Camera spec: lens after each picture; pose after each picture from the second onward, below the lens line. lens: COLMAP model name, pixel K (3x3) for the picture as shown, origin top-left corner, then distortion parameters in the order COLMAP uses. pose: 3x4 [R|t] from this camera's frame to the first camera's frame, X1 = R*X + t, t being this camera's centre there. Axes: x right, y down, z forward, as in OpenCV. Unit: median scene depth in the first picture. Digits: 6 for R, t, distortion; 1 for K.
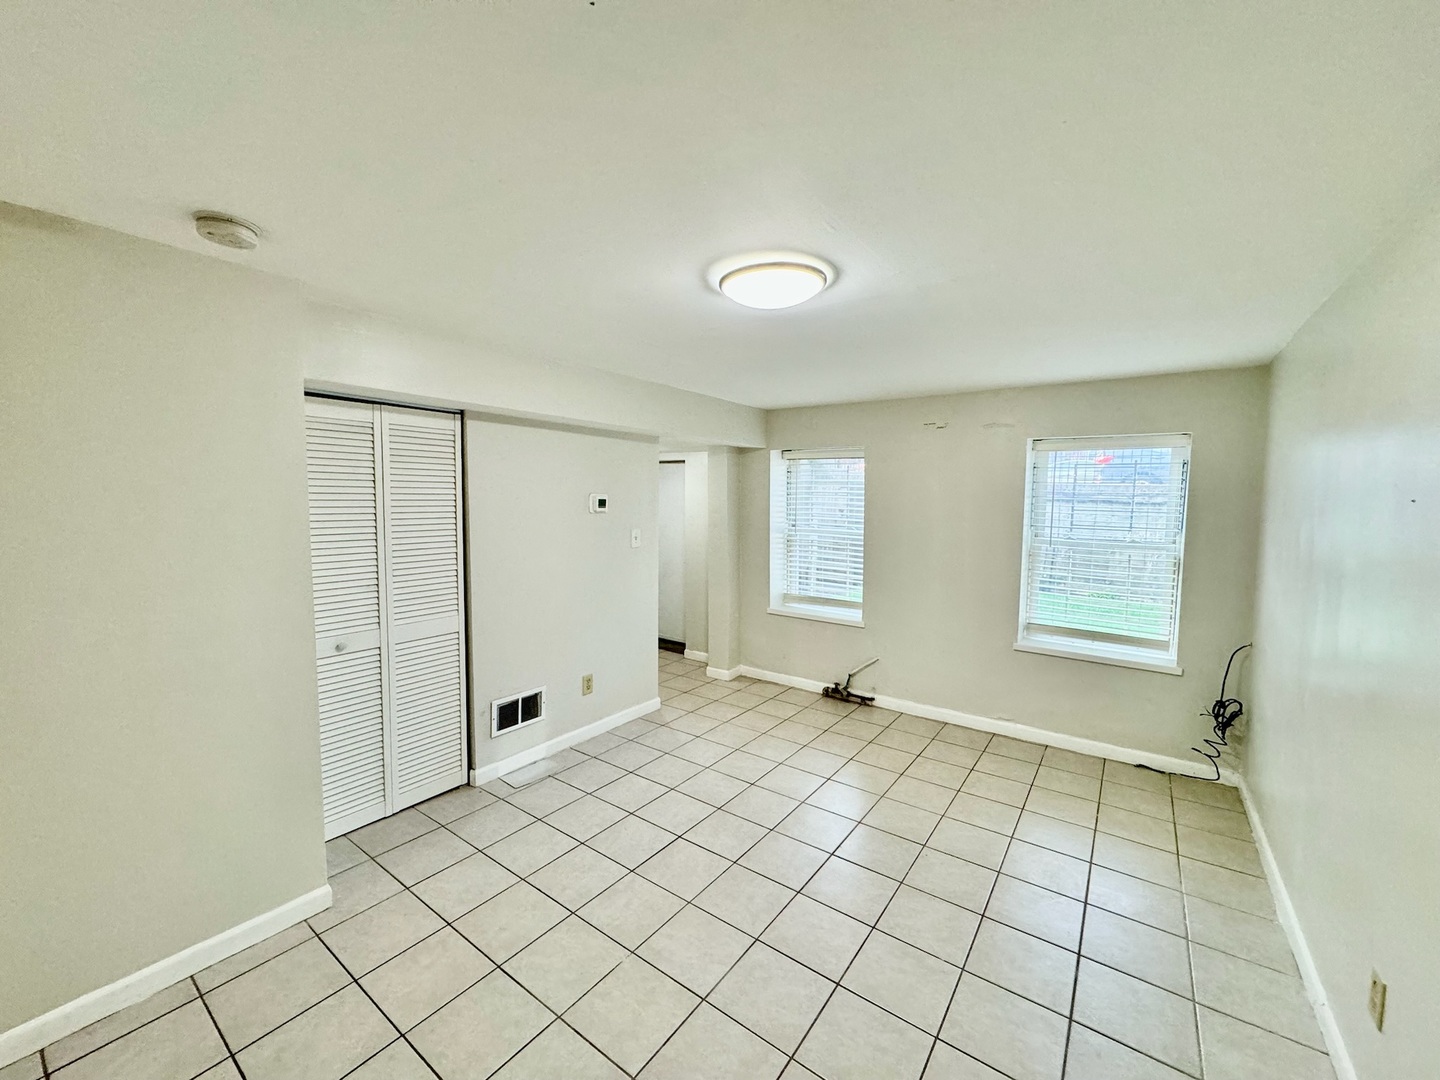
lens RADIAL K [[575.7, 0, 714.2], [0, 575.7, 540.6], [0, 0, 1]] dist [-0.002095, -0.000240]
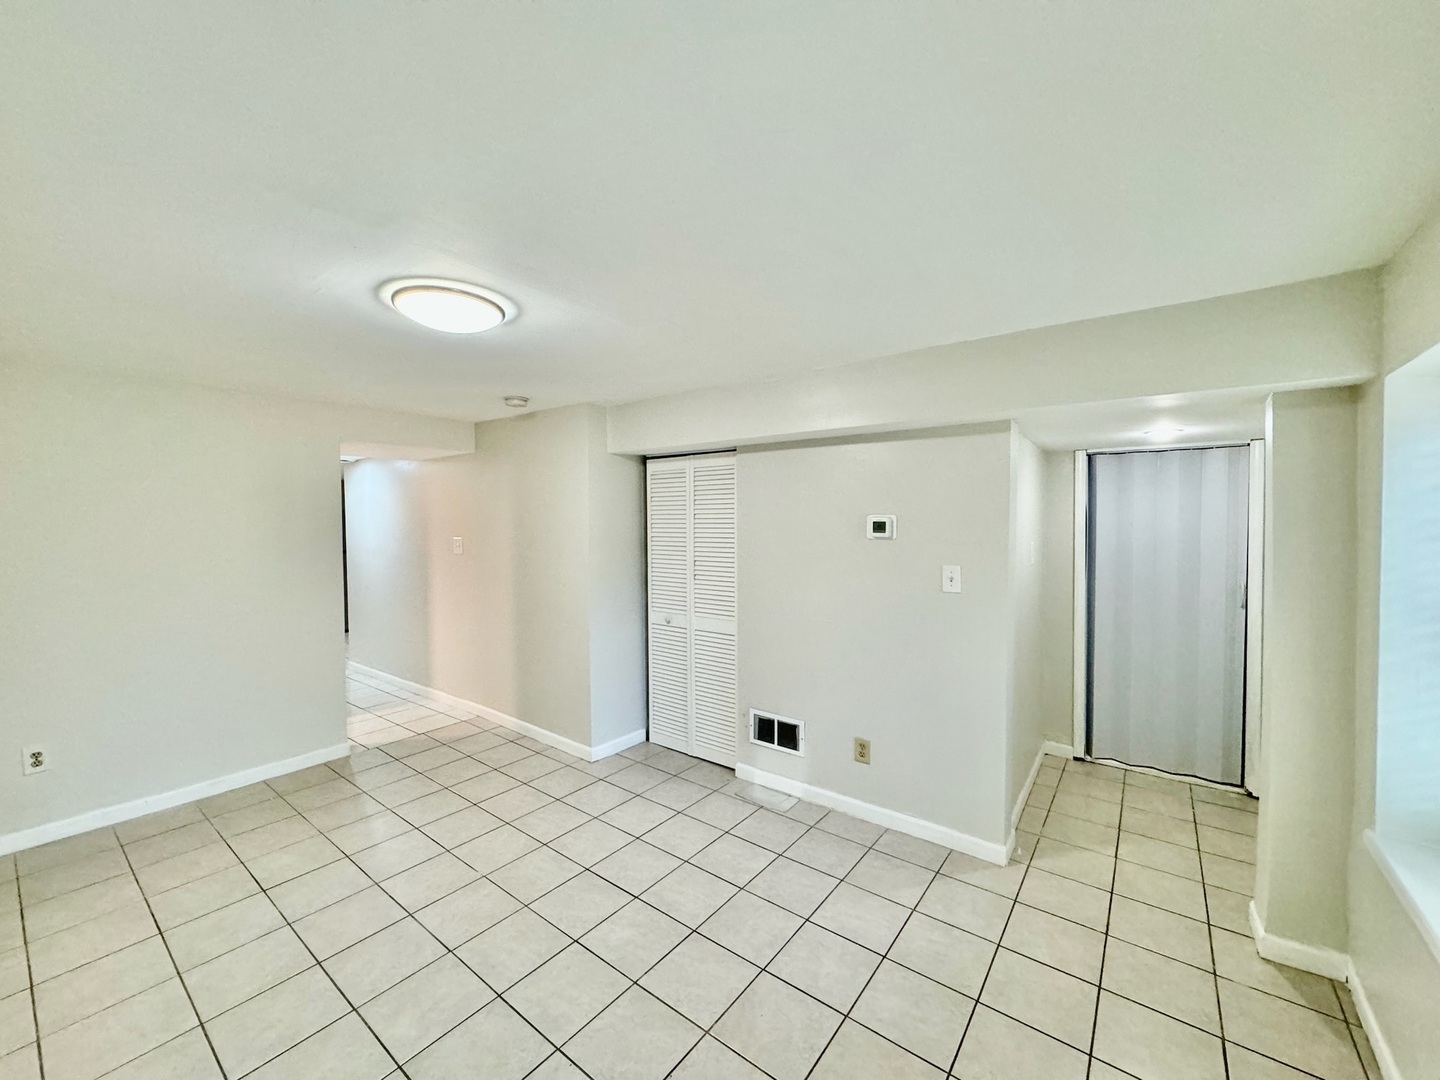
lens RADIAL K [[575.7, 0, 714.2], [0, 575.7, 540.6], [0, 0, 1]] dist [-0.002095, -0.000240]
pose [[-0.026999, 0.025533, -0.999309, 0.579505], [-0.070329, 0.997148, 0.027378, -0.051106], [0.997158, 0.071020, -0.025126, 0.781781]]
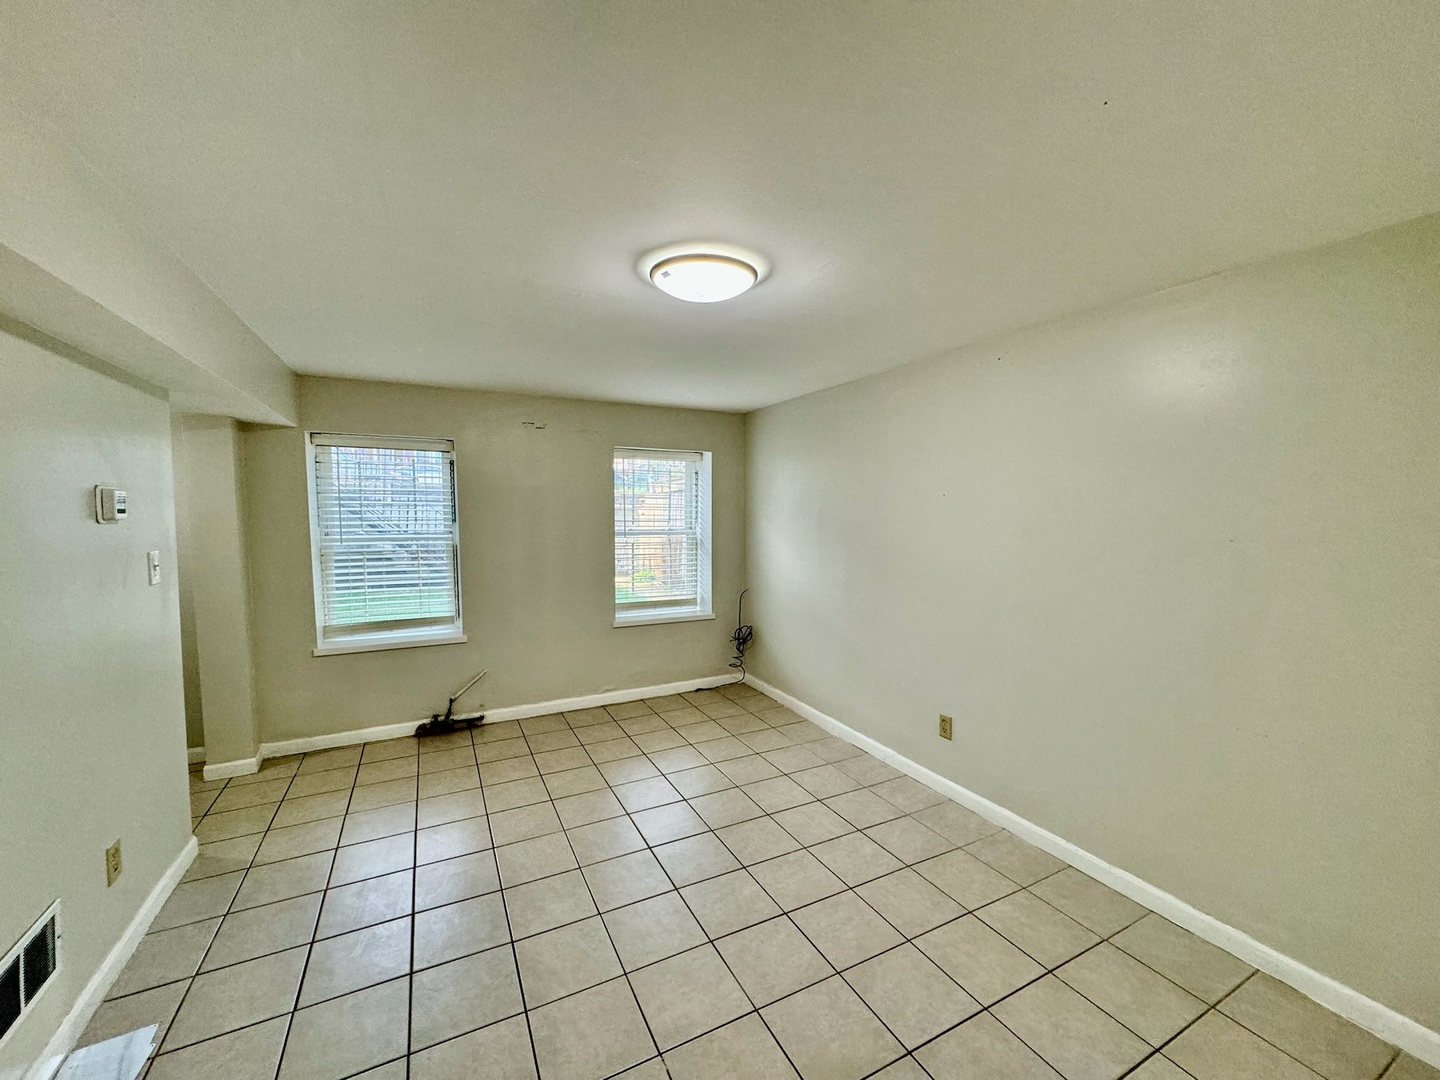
lens RADIAL K [[575.7, 0, 714.2], [0, 575.7, 540.6], [0, 0, 1]] dist [-0.002095, -0.000240]
pose [[0.449530, -0.069601, 0.890550, -0.407271], [0.064499, 0.996887, 0.045354, -0.025709], [-0.890934, 0.037051, 0.452620, 0.285920]]
